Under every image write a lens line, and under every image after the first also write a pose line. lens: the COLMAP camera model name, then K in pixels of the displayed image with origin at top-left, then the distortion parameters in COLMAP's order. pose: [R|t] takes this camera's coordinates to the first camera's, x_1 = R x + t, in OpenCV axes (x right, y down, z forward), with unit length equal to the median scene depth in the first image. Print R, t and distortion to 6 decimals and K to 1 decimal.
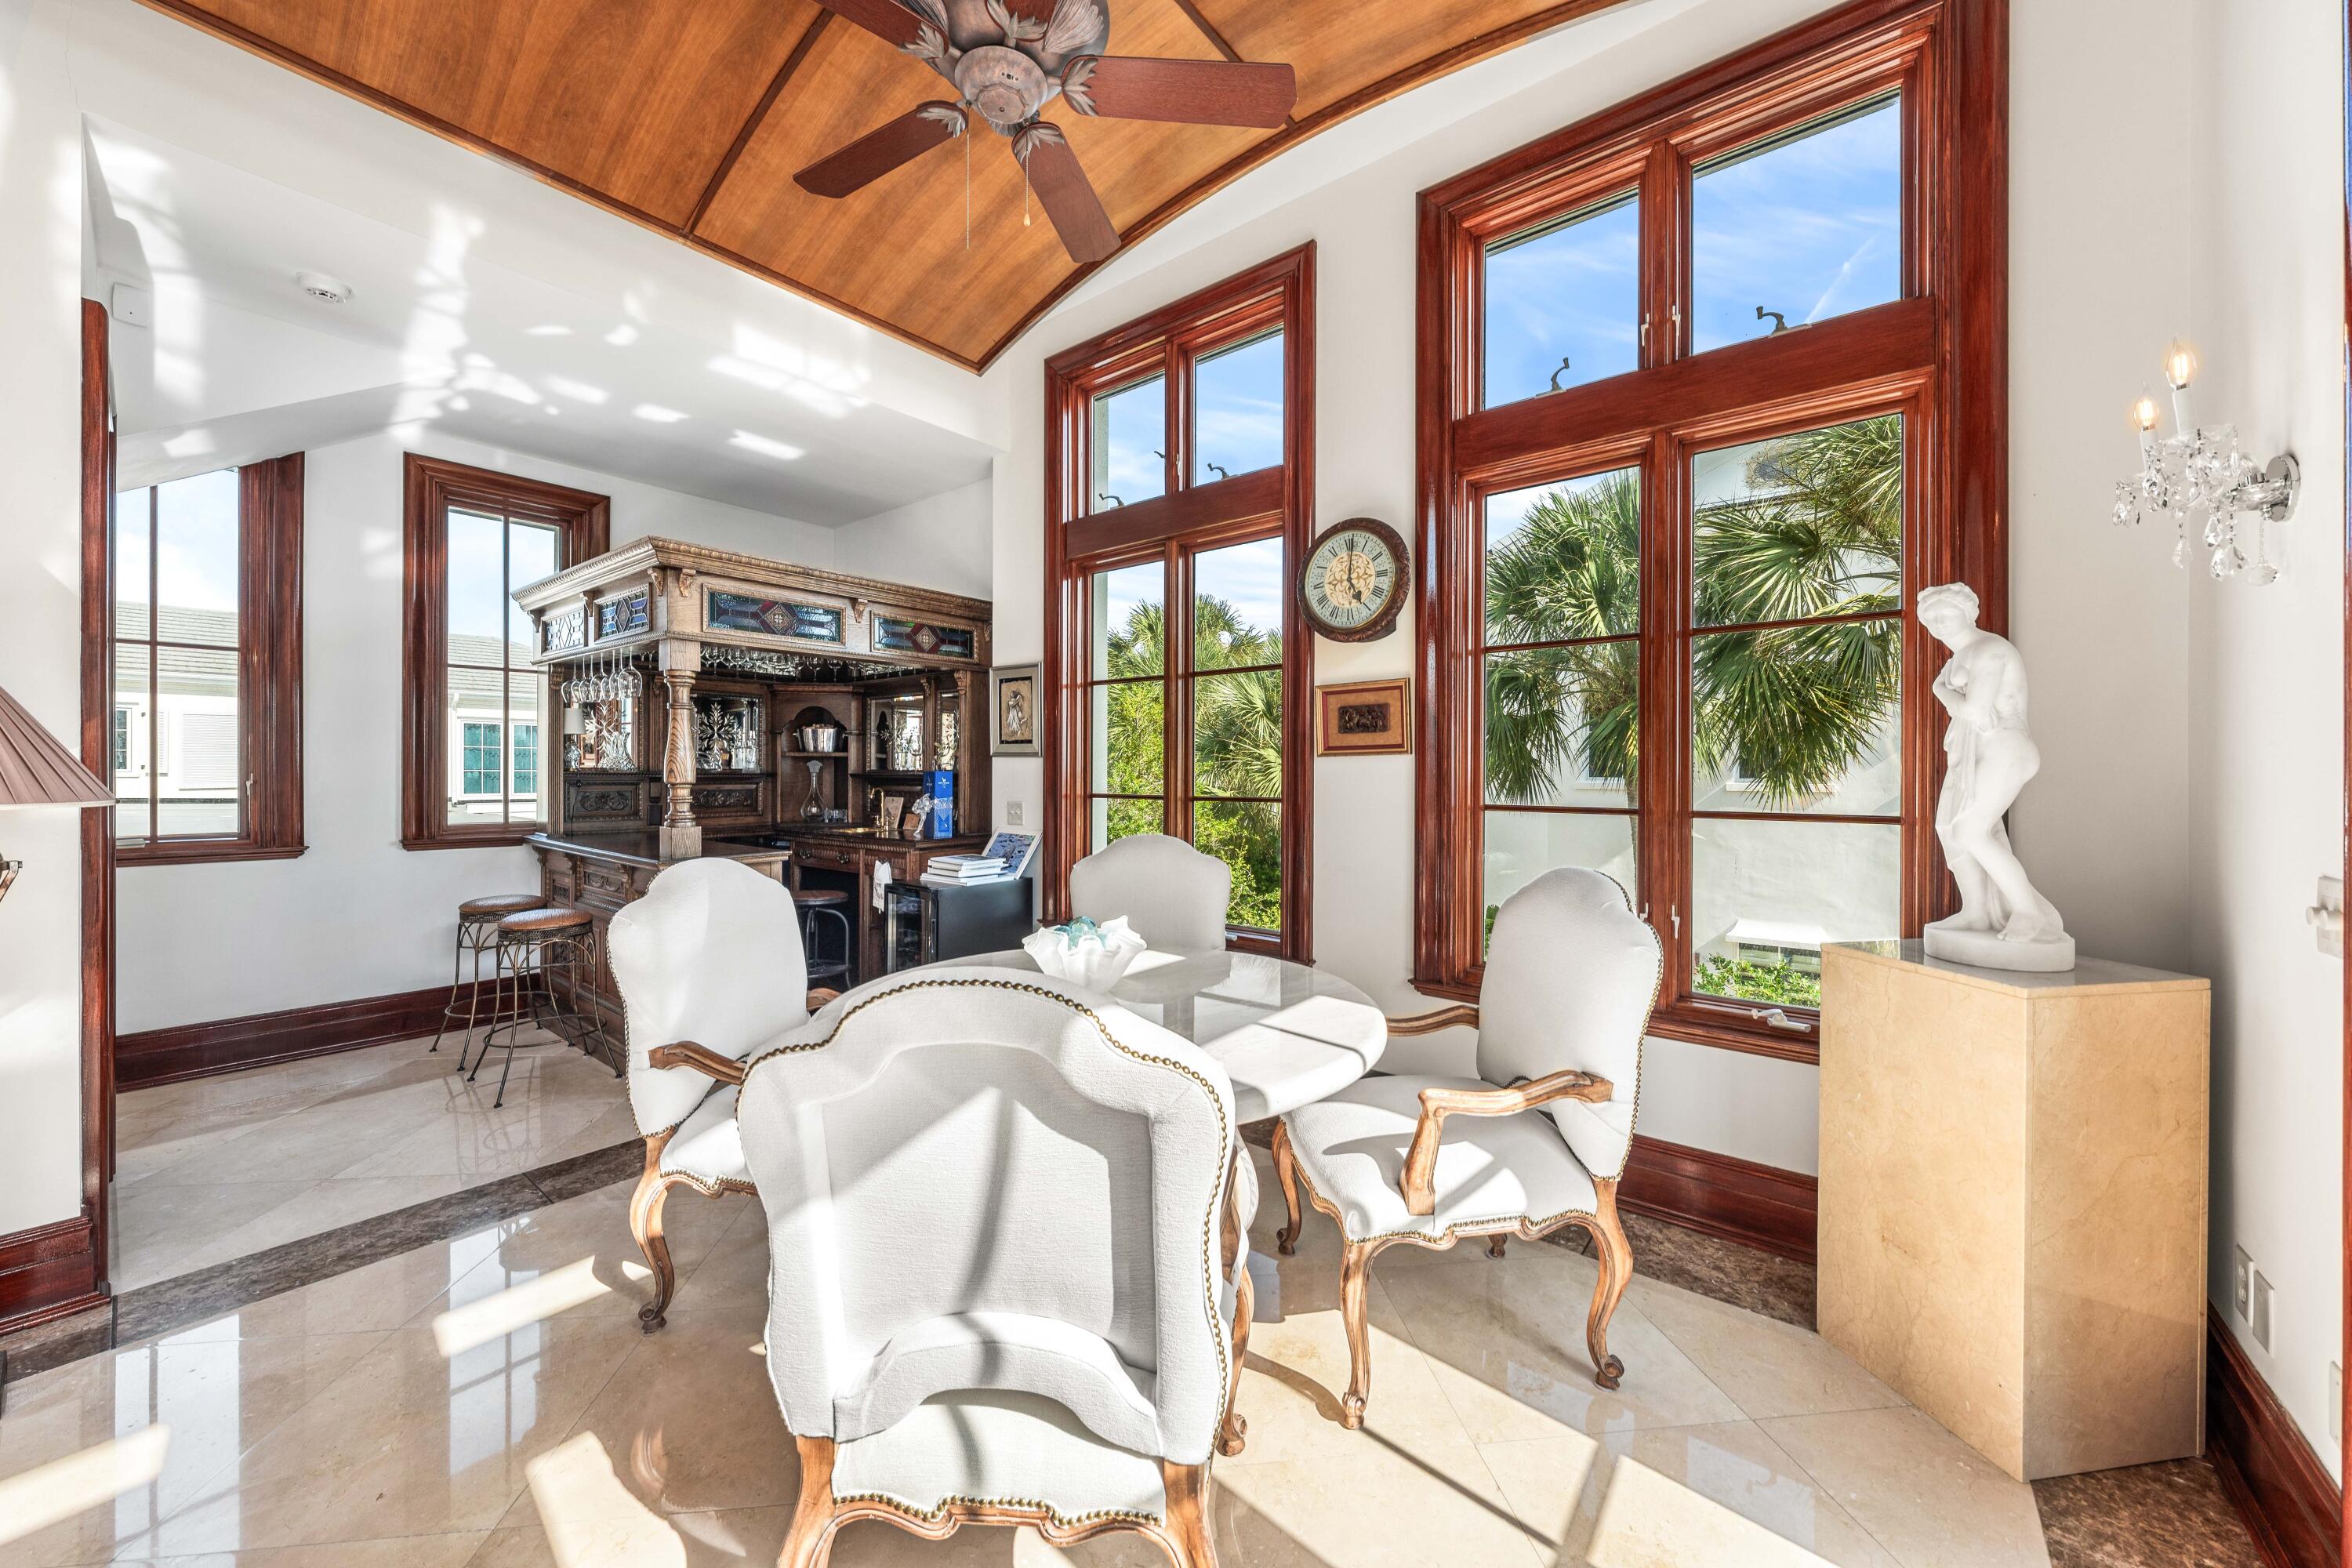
lens RADIAL K [[845.8, 0, 1180.6], [0, 845.8, 771.4], [0, 0, 1]] dist [-0.000250, -0.000048]
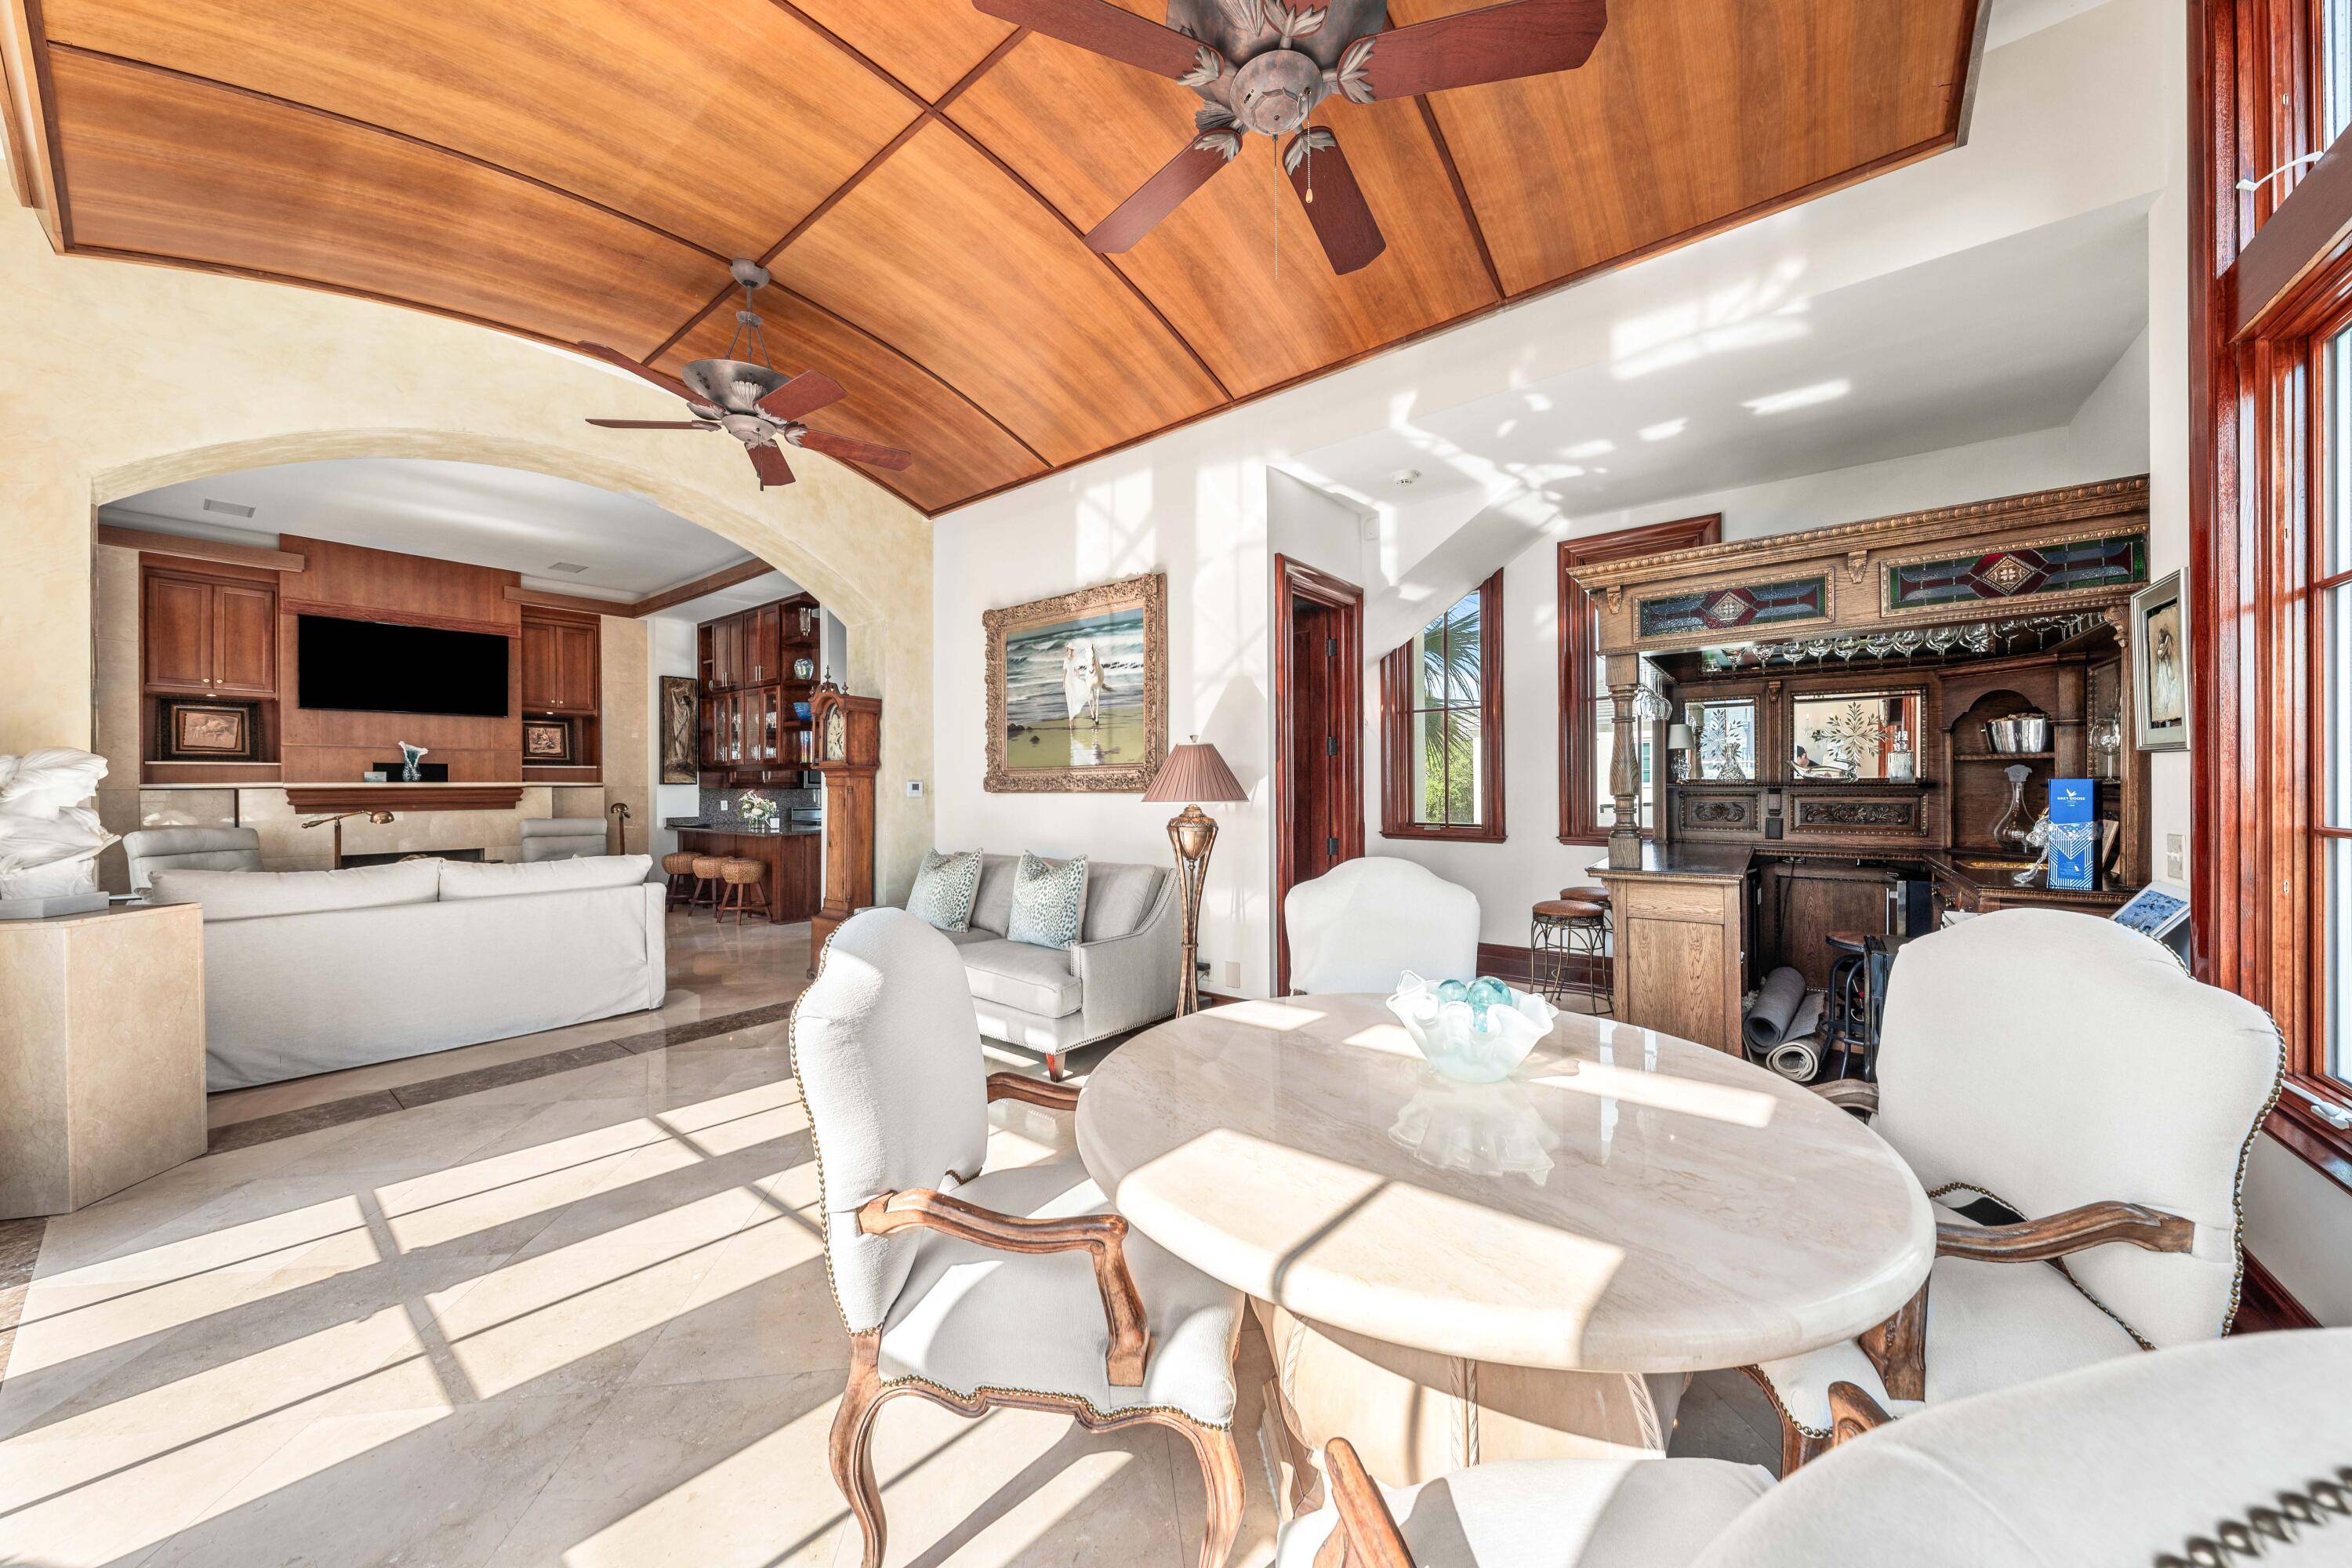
lens RADIAL K [[792.6, 0, 1170.6], [0, 792.6, 783.7], [0, 0, 1]] dist [0.000188, 0.000009]
pose [[0.010301, -0.004235, -0.999938, 0.363096], [0.008698, 0.999954, -0.004146, -0.000377], [0.999909, -0.008654, 0.010337, 0.440134]]
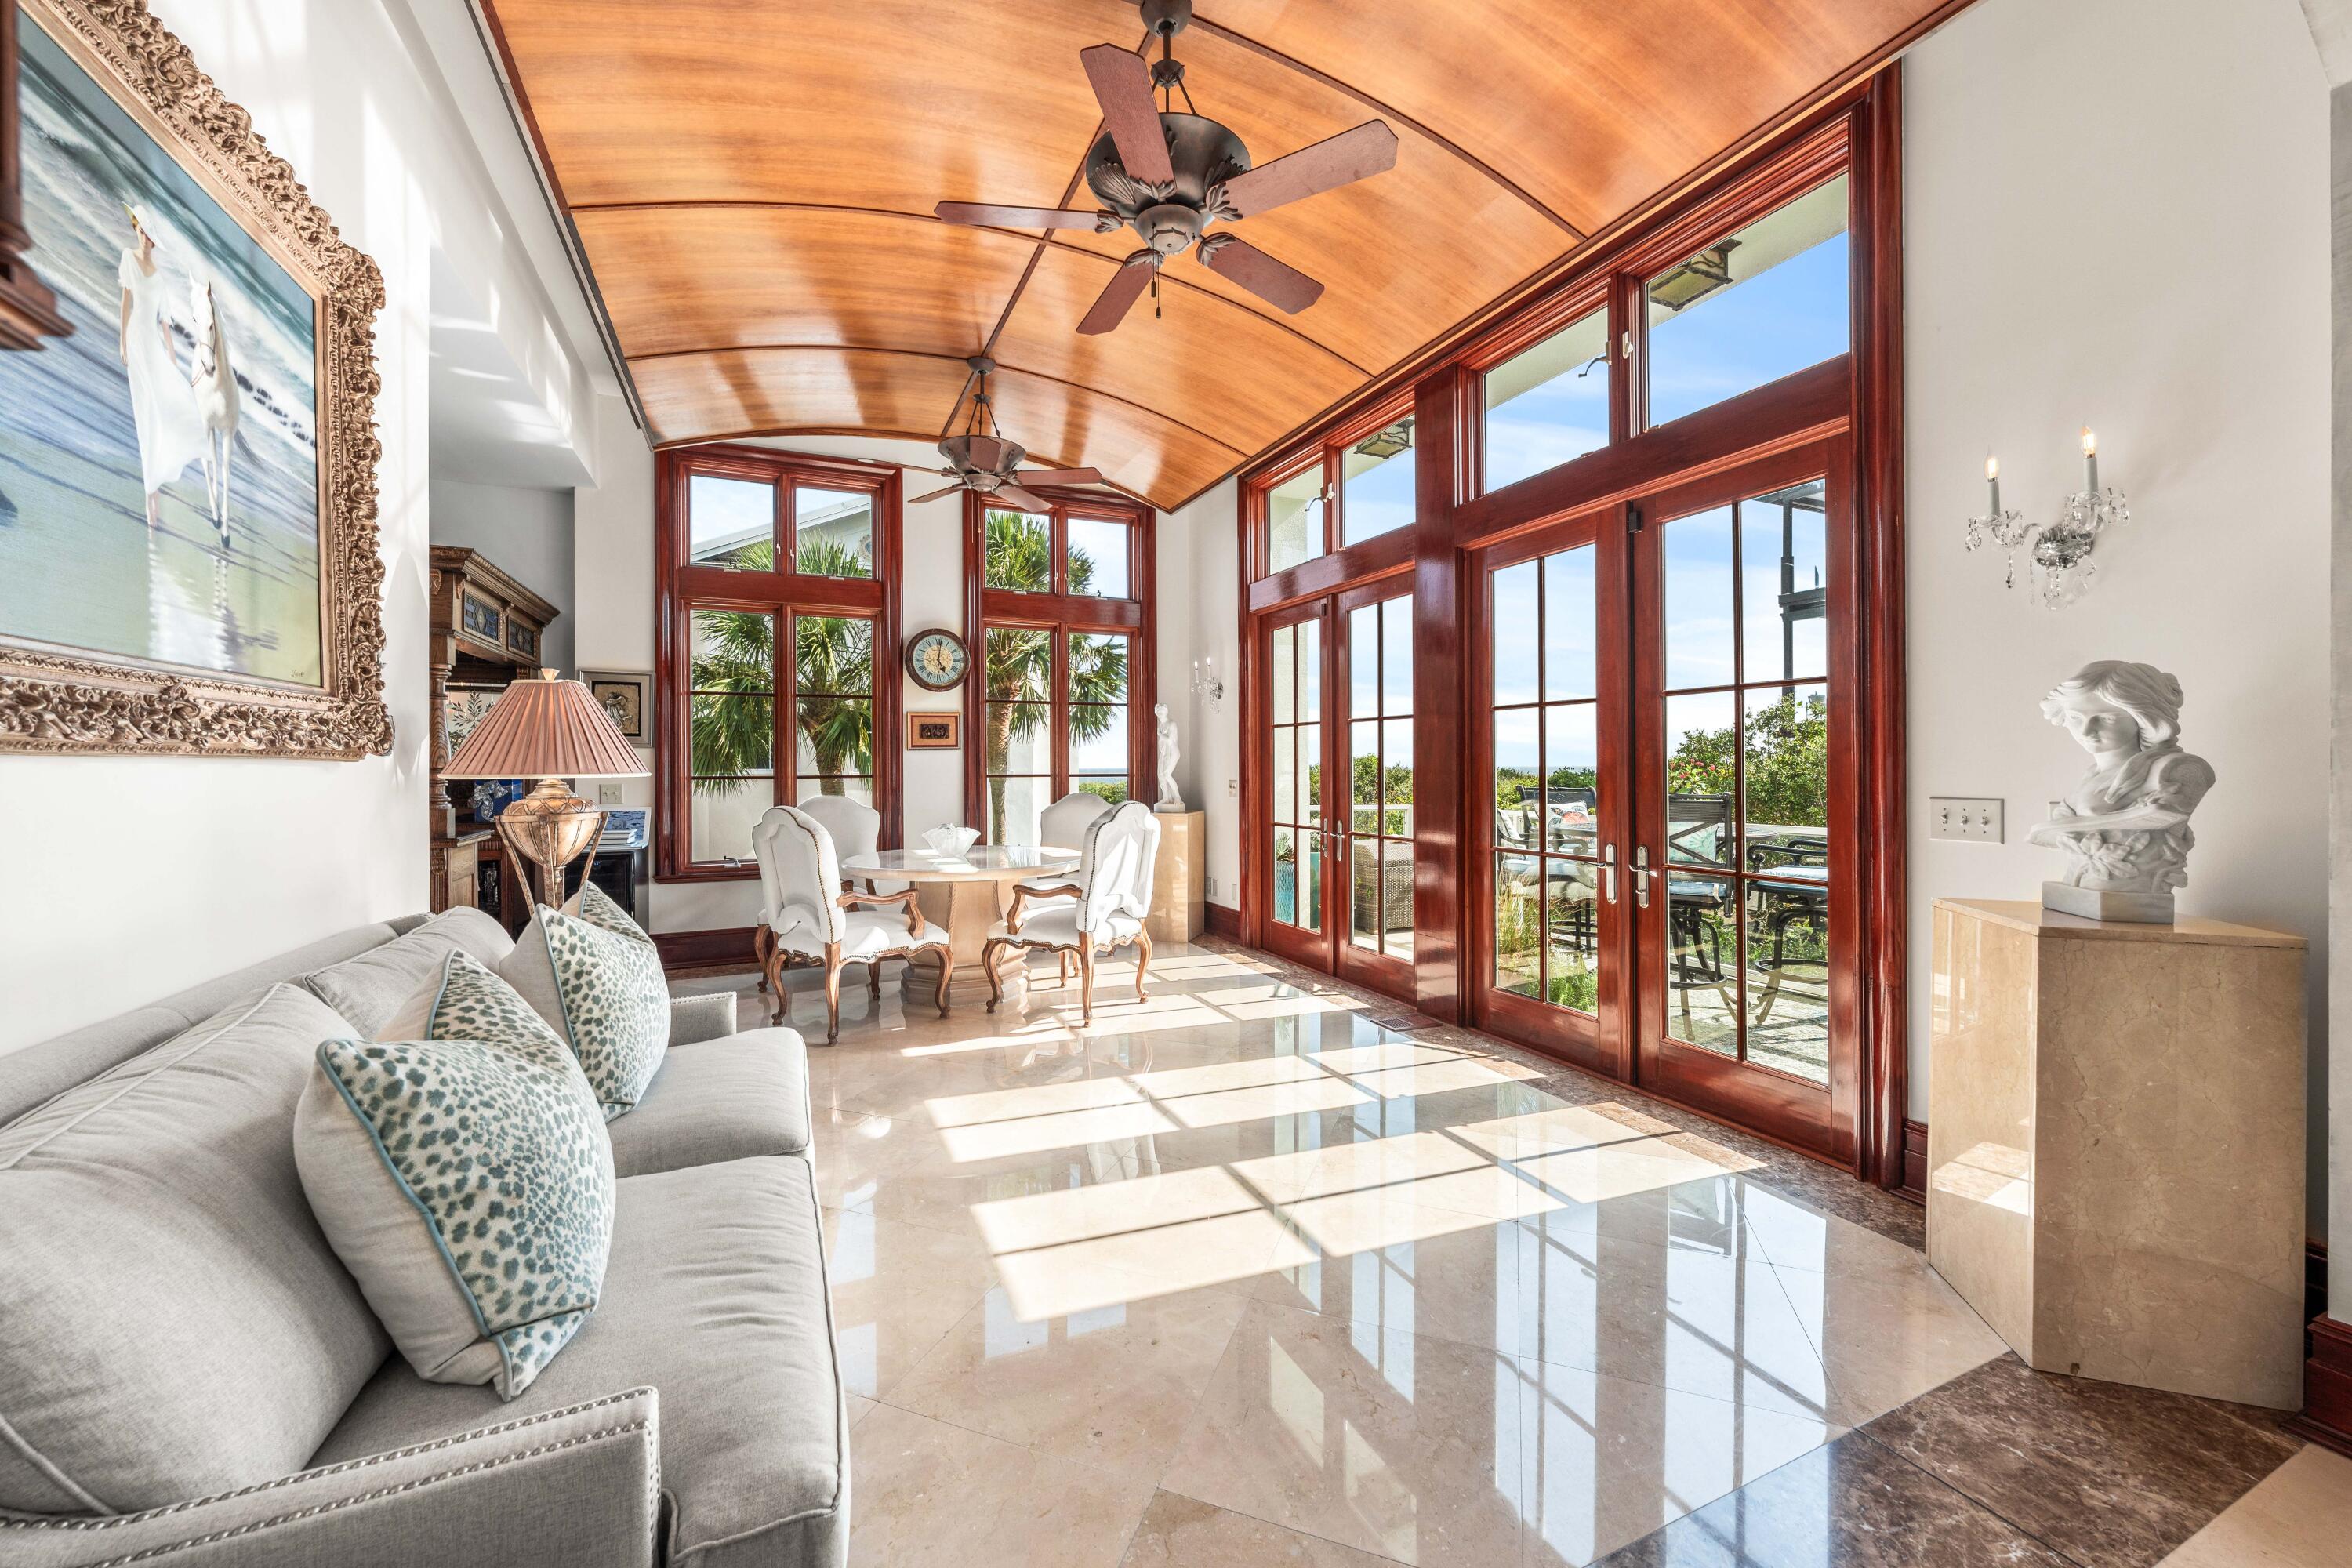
lens RADIAL K [[888.4, 0, 1174.8], [0, 888.4, 775.8], [0, 0, 1]] dist [-0.001173, -0.000103]
pose [[0.451740, -0.013199, 0.892052, -1.176526], [0.004317, 0.999911, 0.012609, 0.013808], [-0.892139, -0.001845, 0.451757, -0.347523]]
